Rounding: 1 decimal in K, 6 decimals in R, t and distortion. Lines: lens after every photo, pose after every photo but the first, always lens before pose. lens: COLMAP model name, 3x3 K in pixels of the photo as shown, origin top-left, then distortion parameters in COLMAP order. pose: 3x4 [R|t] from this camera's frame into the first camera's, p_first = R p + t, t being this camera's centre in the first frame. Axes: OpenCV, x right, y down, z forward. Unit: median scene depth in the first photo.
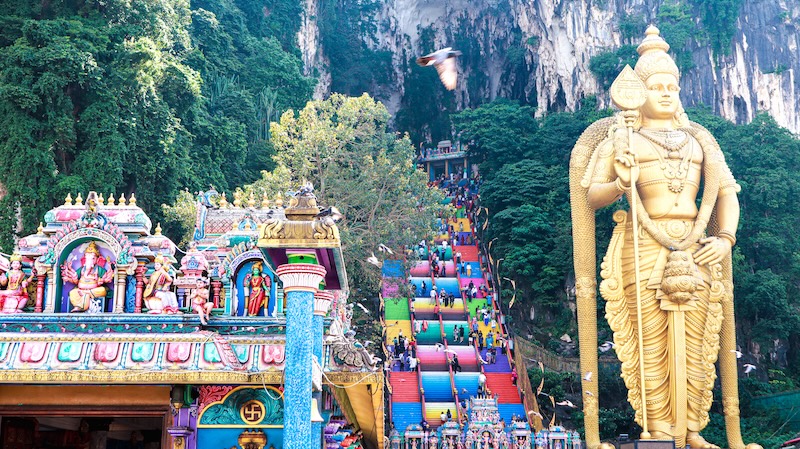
lens RADIAL K [[1041.3, 0, 398.2], [0, 1041.3, 222.0], [0, 0, 1]] dist [0.050384, 0.000000]
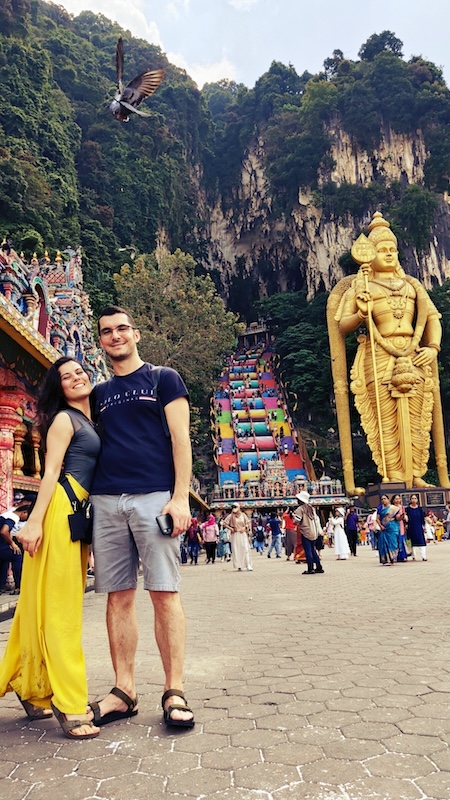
lens RADIAL K [[572.9, 0, 225.6], [0, 572.9, 411.5], [0, 0, 1]] dist [0.029533, -0.009920]
pose [[0.998197, -0.053286, -0.027634, 0.030714], [0.054182, 0.997994, 0.032741, 0.054925], [0.025834, -0.034180, 0.999082, 0.148905]]
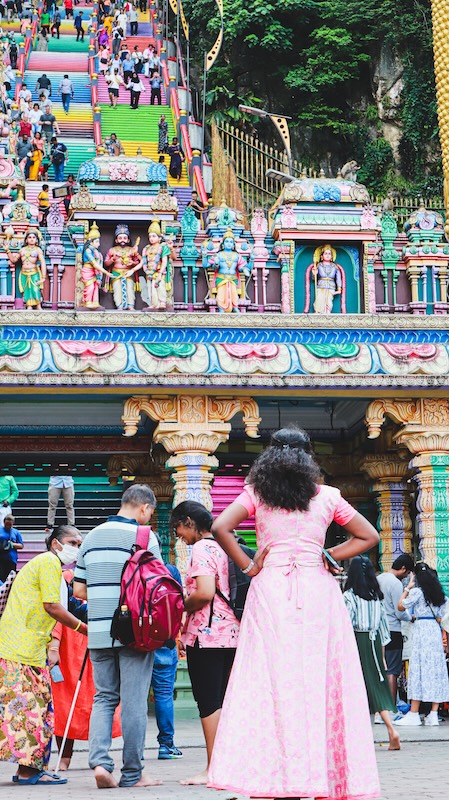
lens RADIAL K [[1458.3, 0, 224.6], [0, 1458.3, 399.8], [0, 0, 1]] dist [0.002079, 0.000000]
pose [[0.998416, -0.009512, 0.055444, 0.096114], [0.005794, 0.997748, 0.066831, 0.173329], [-0.055955, -0.066404, 0.996223, 0.594670]]
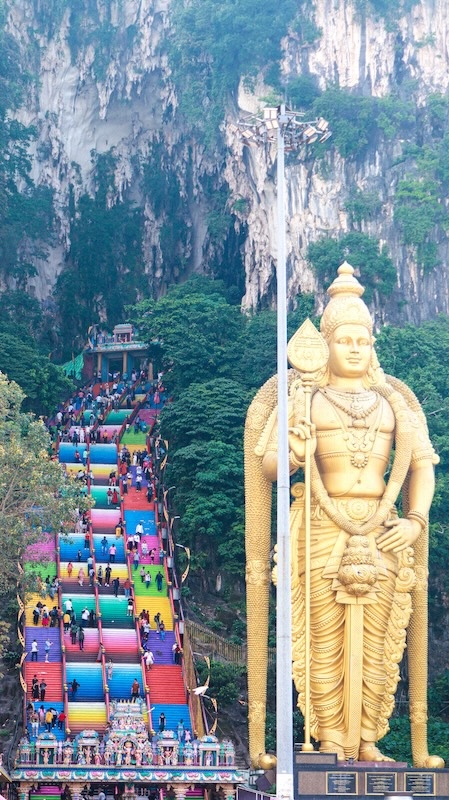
lens RADIAL K [[1792.9, 0, 225.1], [0, 1792.9, 400.8], [0, 0, 1]] dist [0.048832, 0.000000]
pose [[0.996446, 0.024196, 0.080682, 0.028632], [-0.026211, 0.999368, 0.024007, -0.100334], [-0.080050, -0.026036, 0.996451, -0.408838]]
